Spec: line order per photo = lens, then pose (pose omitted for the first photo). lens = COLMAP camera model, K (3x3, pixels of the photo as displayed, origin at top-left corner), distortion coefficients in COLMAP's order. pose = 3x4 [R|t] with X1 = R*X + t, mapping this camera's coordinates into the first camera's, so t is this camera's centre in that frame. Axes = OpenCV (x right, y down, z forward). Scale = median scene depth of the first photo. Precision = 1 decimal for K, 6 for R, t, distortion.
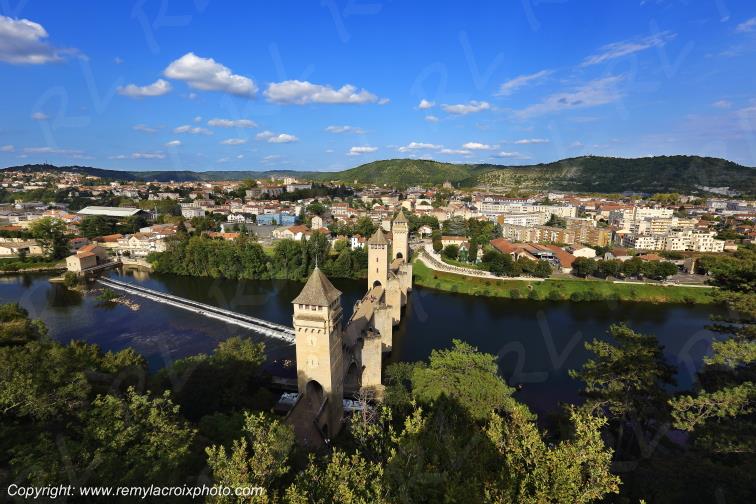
lens RADIAL K [[347.5, 0, 376.9], [0, 347.5, 253.3], [0, 0, 1]] dist [-0.049154, 0.012045]
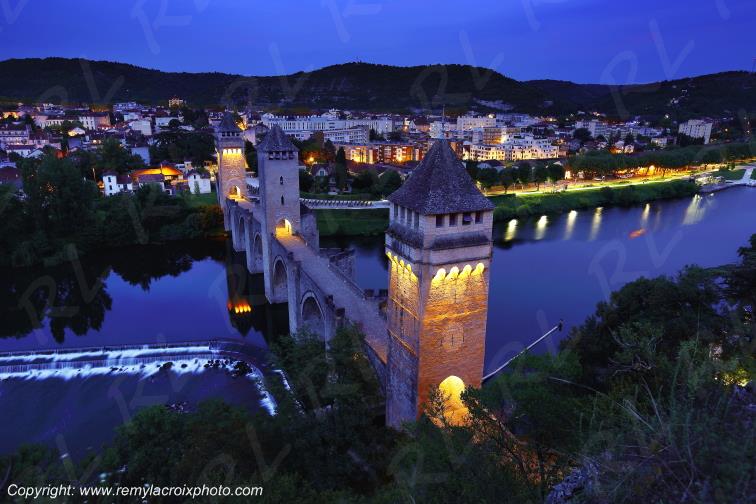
lens RADIAL K [[506.6, 0, 374.2], [0, 506.6, 251.7], [0, 0, 1]] dist [-0.023246, 0.049000]
pose [[0.815018, -0.162925, 0.556059, -0.161784], [0.119712, 0.986297, 0.113521, 0.026405], [-0.566935, -0.025955, 0.823354, 0.123826]]
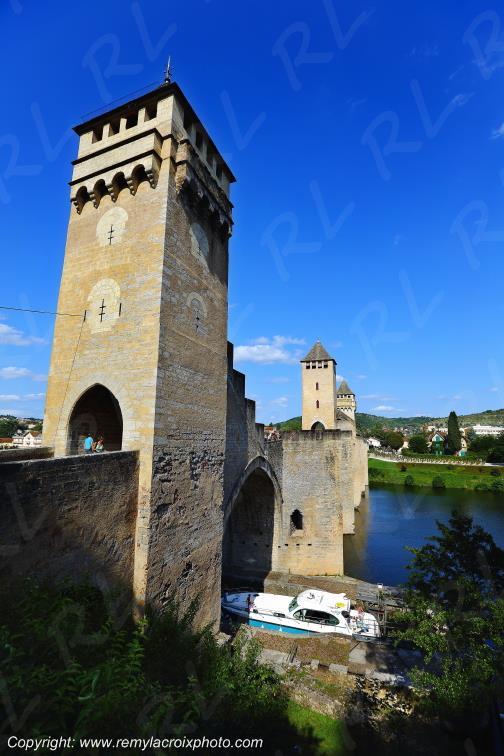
lens RADIAL K [[347.5, 0, 250.2], [0, 347.5, 379.7], [0, 0, 1]] dist [-0.049154, 0.012045]
pose [[0.987660, -0.015063, -0.155890, -0.009105], [-0.045587, 0.924616, -0.378164, 0.115553], [0.149835, 0.380604, 0.912519, 0.201761]]
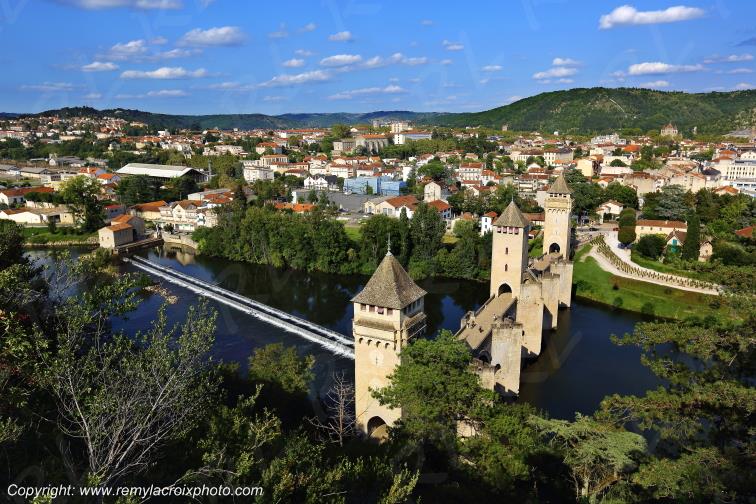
lens RADIAL K [[552.6, 0, 372.9], [0, 552.6, 251.6], [0, 0, 1]] dist [-0.031368, 0.059191]
pose [[0.956081, 0.051539, -0.288536, 0.027645], [-0.046944, 0.998637, 0.022827, 0.003941], [0.289319, -0.008279, 0.957197, -0.013203]]
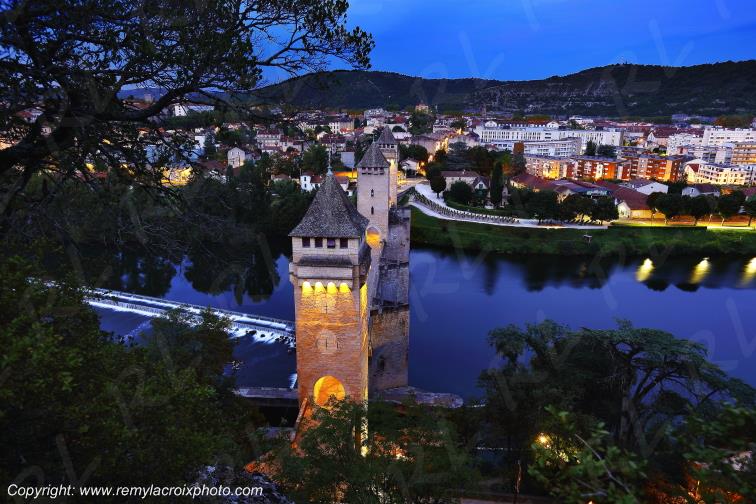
lens RADIAL K [[513.2, 0, 376.3], [0, 513.2, 253.6], [0, 0, 1]] dist [-0.017469, 0.033951]
pose [[0.991498, -0.035173, 0.125281, -0.051773], [0.026253, 0.997048, 0.072149, 0.028350], [-0.127449, -0.068247, 0.989494, 0.045944]]
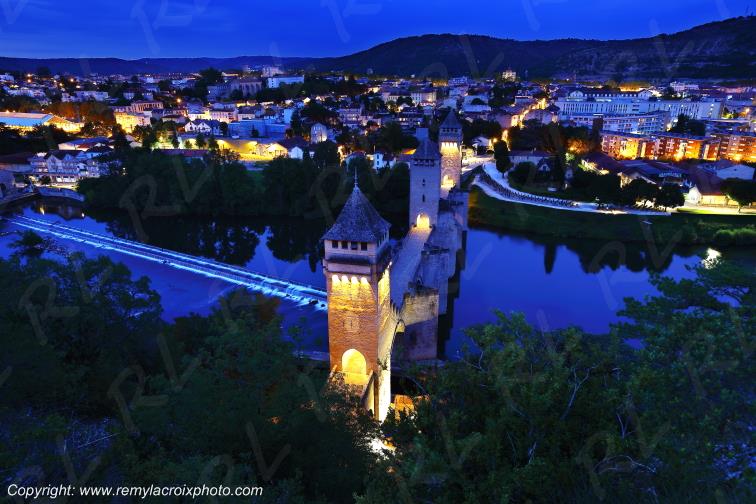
lens RADIAL K [[506.6, 0, 374.8], [0, 506.6, 251.3], [0, 0, 1]] dist [-0.023246, 0.049000]
pose [[0.998974, -0.001508, -0.045260, -0.023343], [0.007658, 0.990674, 0.136037, 0.007550], [0.044632, -0.136244, 0.989669, 0.001783]]
